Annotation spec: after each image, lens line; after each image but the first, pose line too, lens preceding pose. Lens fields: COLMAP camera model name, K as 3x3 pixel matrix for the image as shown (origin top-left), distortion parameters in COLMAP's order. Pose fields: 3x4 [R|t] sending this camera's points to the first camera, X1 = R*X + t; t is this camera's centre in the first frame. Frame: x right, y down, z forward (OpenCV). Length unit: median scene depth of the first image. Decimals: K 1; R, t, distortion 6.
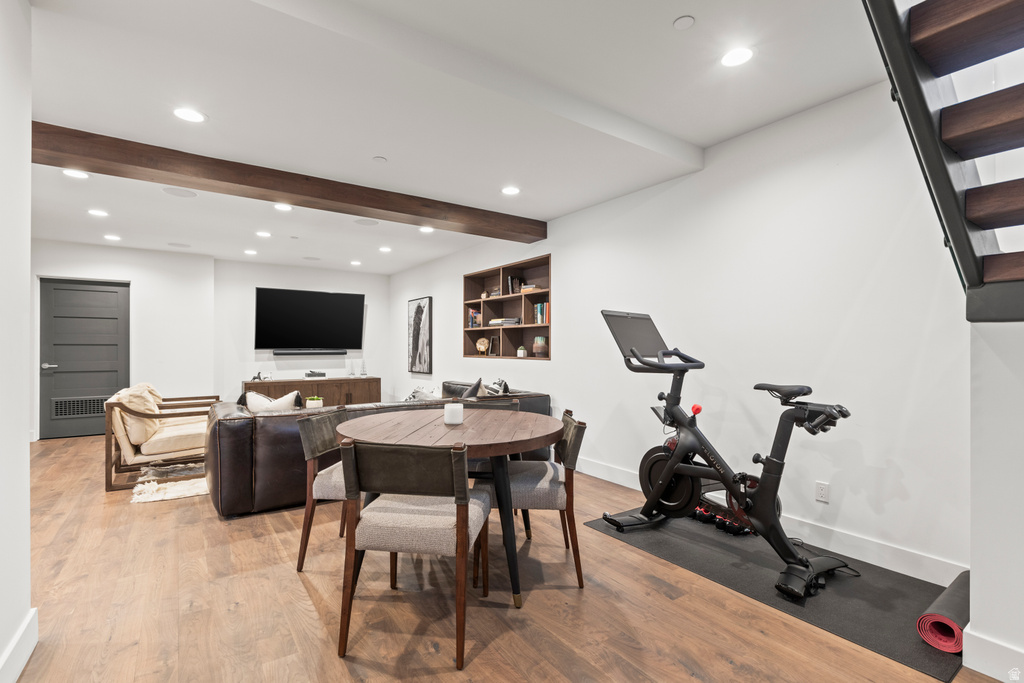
lens RADIAL K [[462.6, 0, 505.4], [0, 462.6, 345.7], [0, 0, 1]] dist [0.003848, -0.001836]
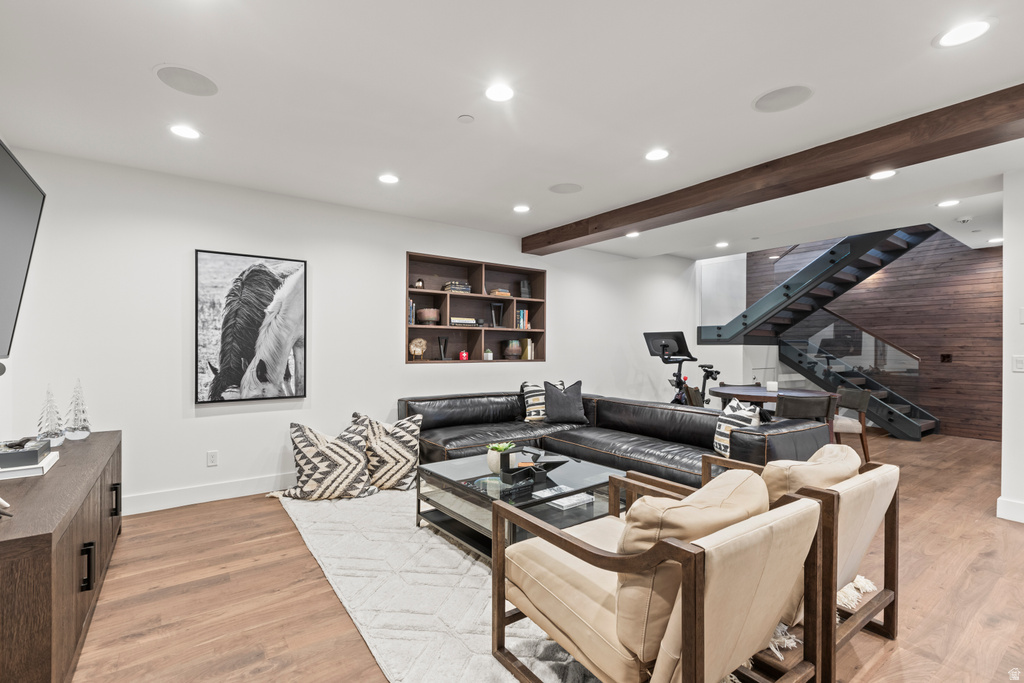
lens RADIAL K [[462.6, 0, 510.3], [0, 462.6, 347.5], [0, 0, 1]] dist [0.003848, -0.001836]
pose [[-0.013455, -0.007598, 0.999881, -1.761823], [-0.012935, 0.999889, 0.007424, -0.018917], [-0.999826, -0.012834, -0.013552, 1.802838]]
